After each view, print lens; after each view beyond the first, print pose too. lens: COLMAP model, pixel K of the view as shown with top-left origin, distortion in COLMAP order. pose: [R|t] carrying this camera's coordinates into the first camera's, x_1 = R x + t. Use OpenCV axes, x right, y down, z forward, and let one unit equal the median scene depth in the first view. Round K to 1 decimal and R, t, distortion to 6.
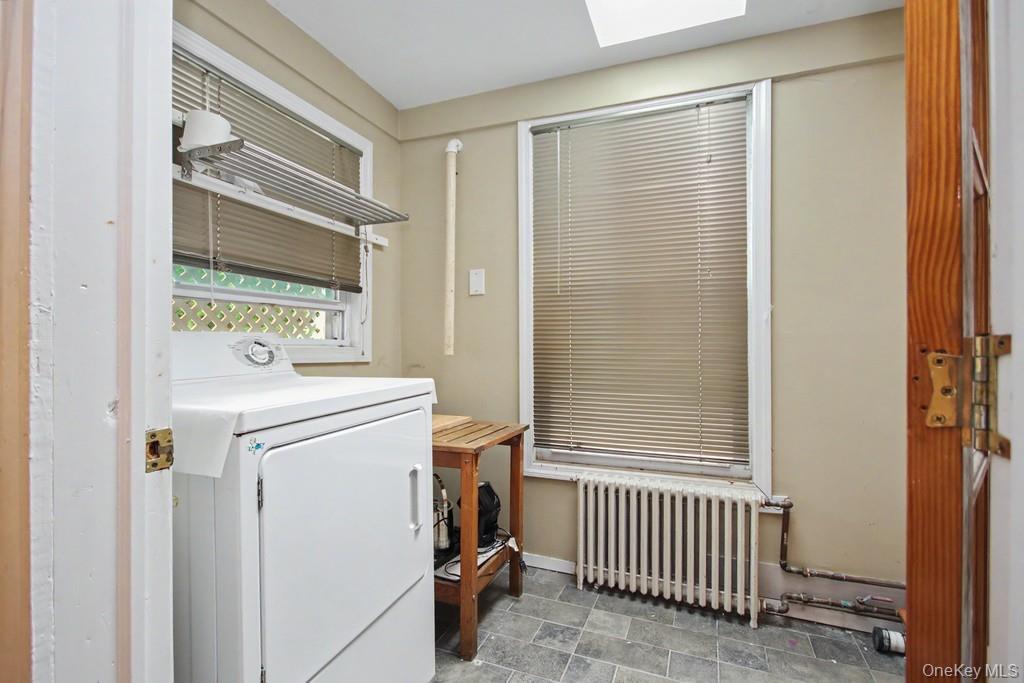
lens RADIAL K [[483.1, 0, 514.2], [0, 483.1, 340.2], [0, 0, 1]] dist [0.001068, -0.001431]
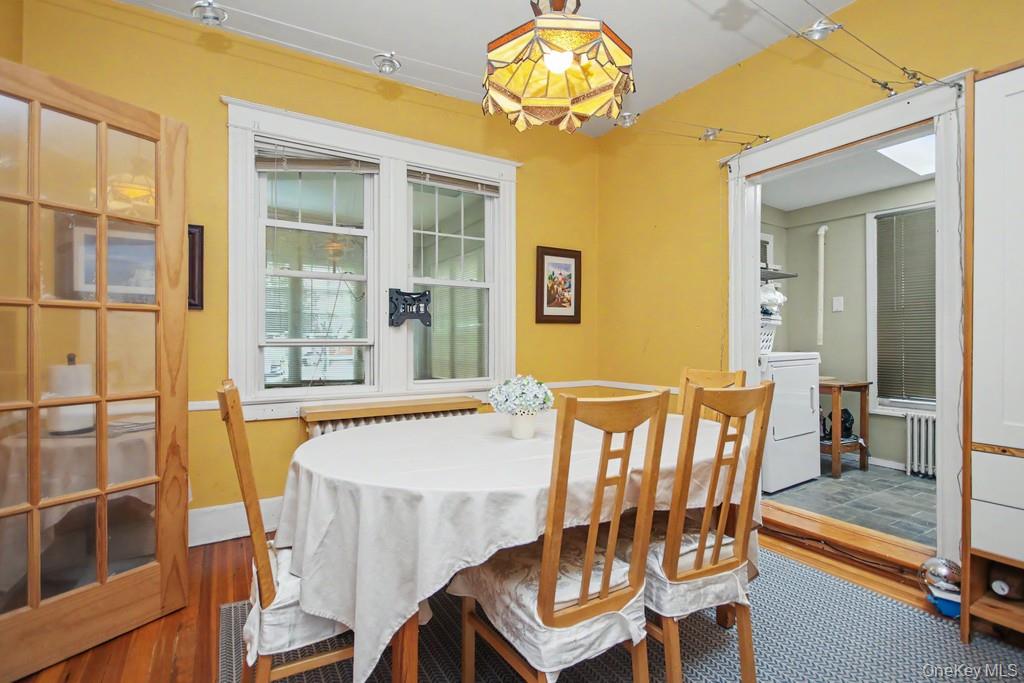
lens RADIAL K [[483.1, 0, 511.7], [0, 483.1, 335.7], [0, 0, 1]] dist [0.001068, -0.001431]
pose [[0.802833, 0.001900, -0.596201, 0.022571], [-0.002702, 0.999996, -0.000452, 0.000824], [0.596197, 0.001974, 0.802835, -1.307828]]
